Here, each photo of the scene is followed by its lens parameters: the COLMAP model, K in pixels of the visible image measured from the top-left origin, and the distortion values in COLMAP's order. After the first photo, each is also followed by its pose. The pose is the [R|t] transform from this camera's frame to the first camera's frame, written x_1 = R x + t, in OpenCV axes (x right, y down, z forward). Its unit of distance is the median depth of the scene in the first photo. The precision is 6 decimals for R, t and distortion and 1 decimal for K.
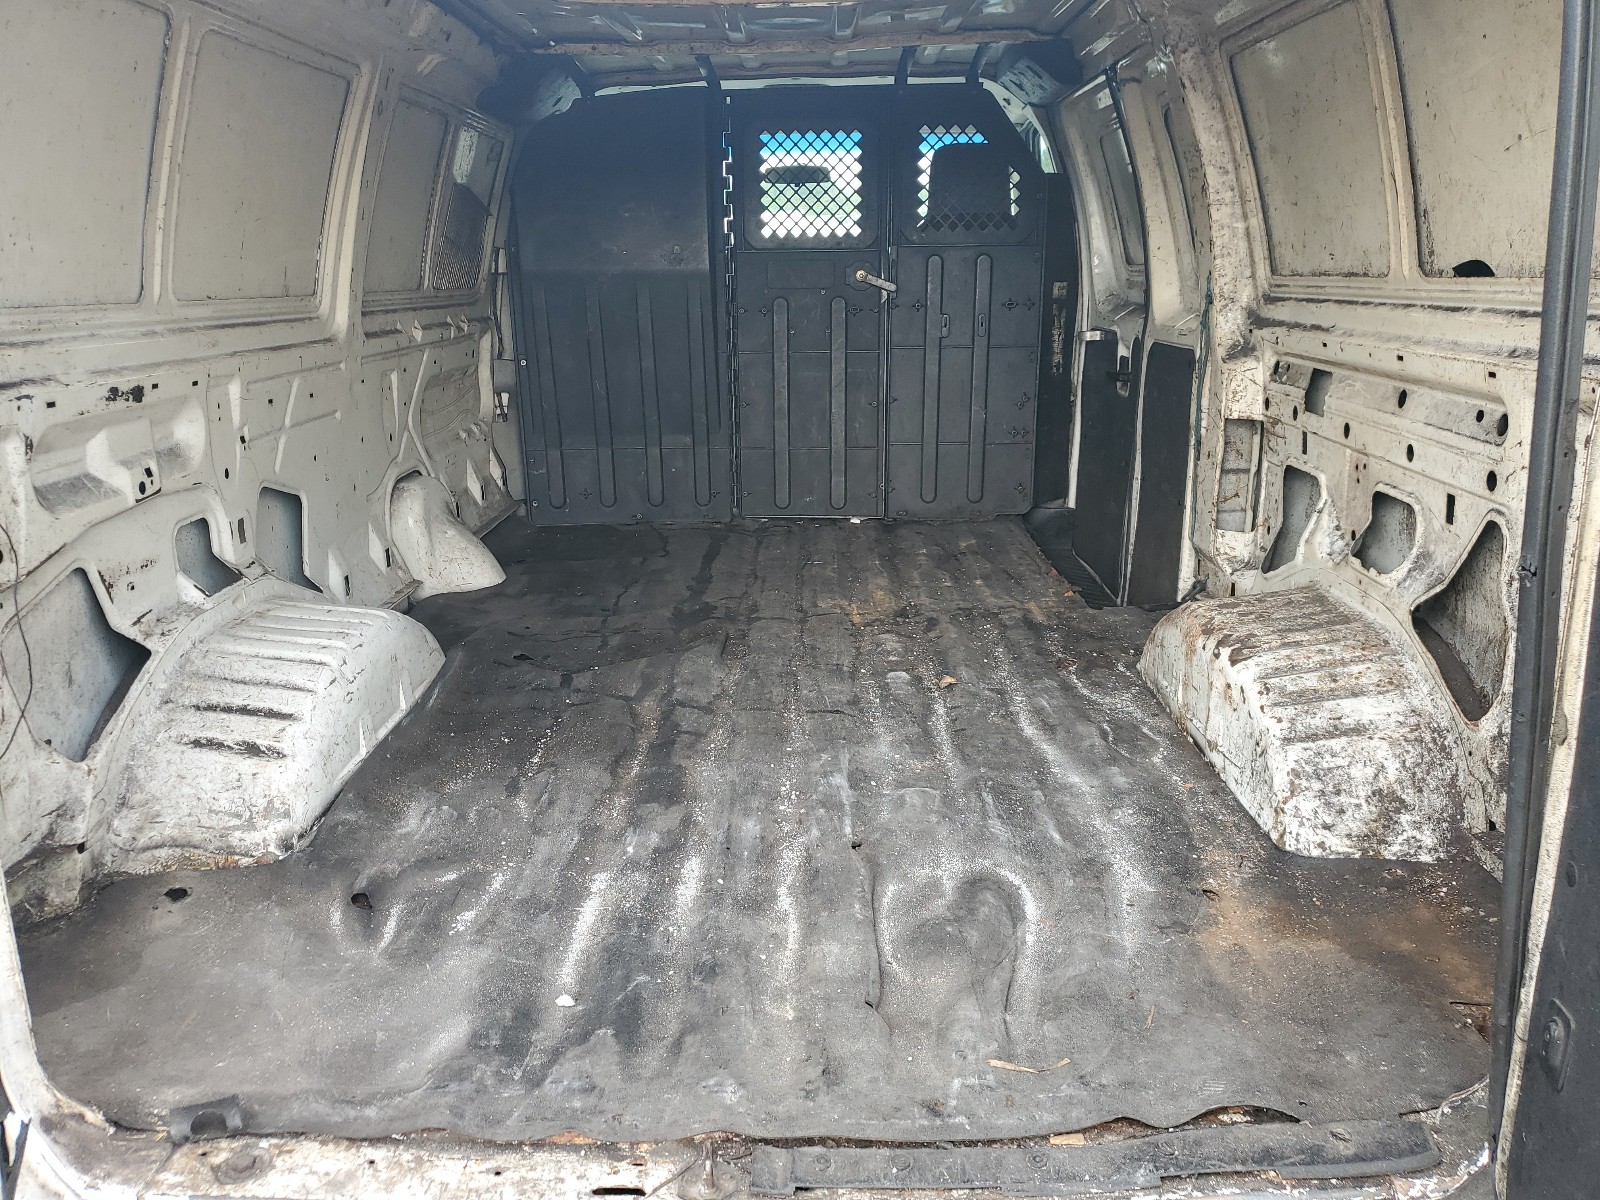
lens RADIAL K [[1119.6, 0, 800.0], [0, 1119.6, 600.0], [0, 0, 1]] dist [0.019758, 0.003483]
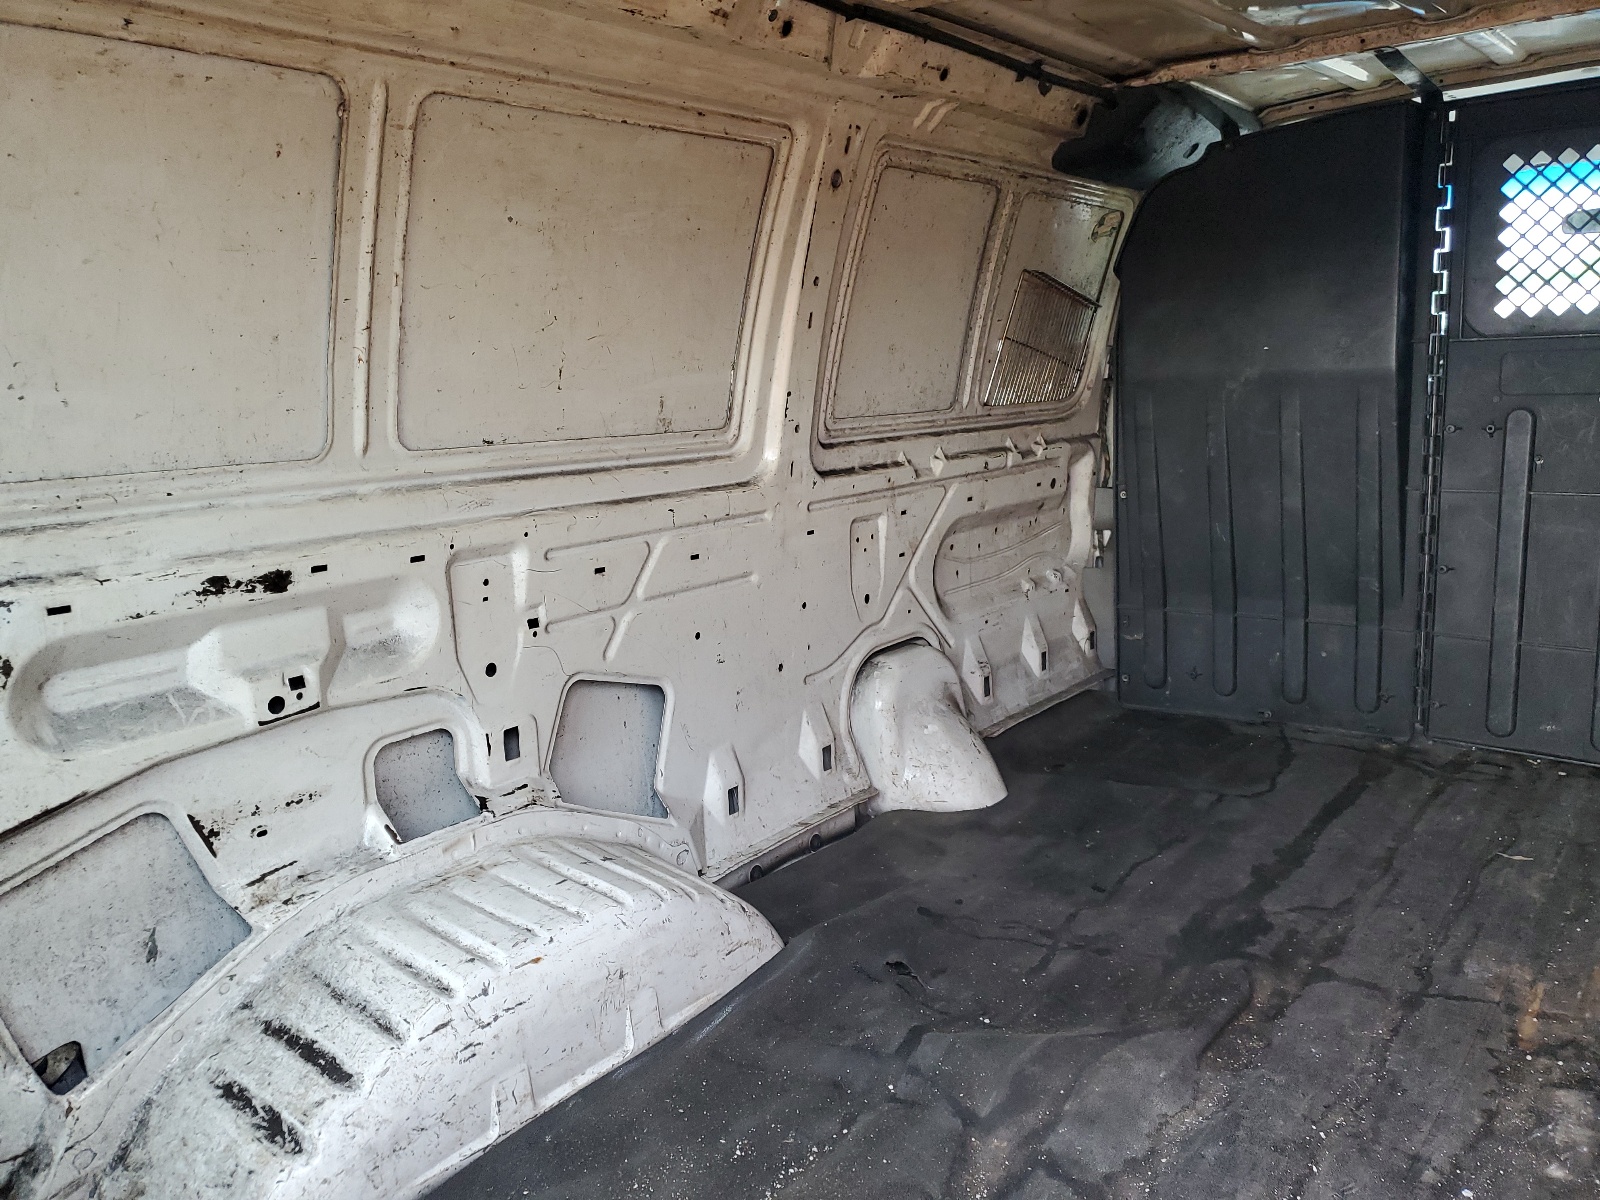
lens RADIAL K [[1234.5, 0, 800.0], [0, 1234.5, 600.0], [0, 0, 1]] dist [0.039974, -0.033034]
pose [[0.812936, 0.087479, -0.575746, 0.109630], [-0.141510, 0.988694, -0.049585, -0.121981], [0.564899, 0.121783, 0.816124, 0.362229]]
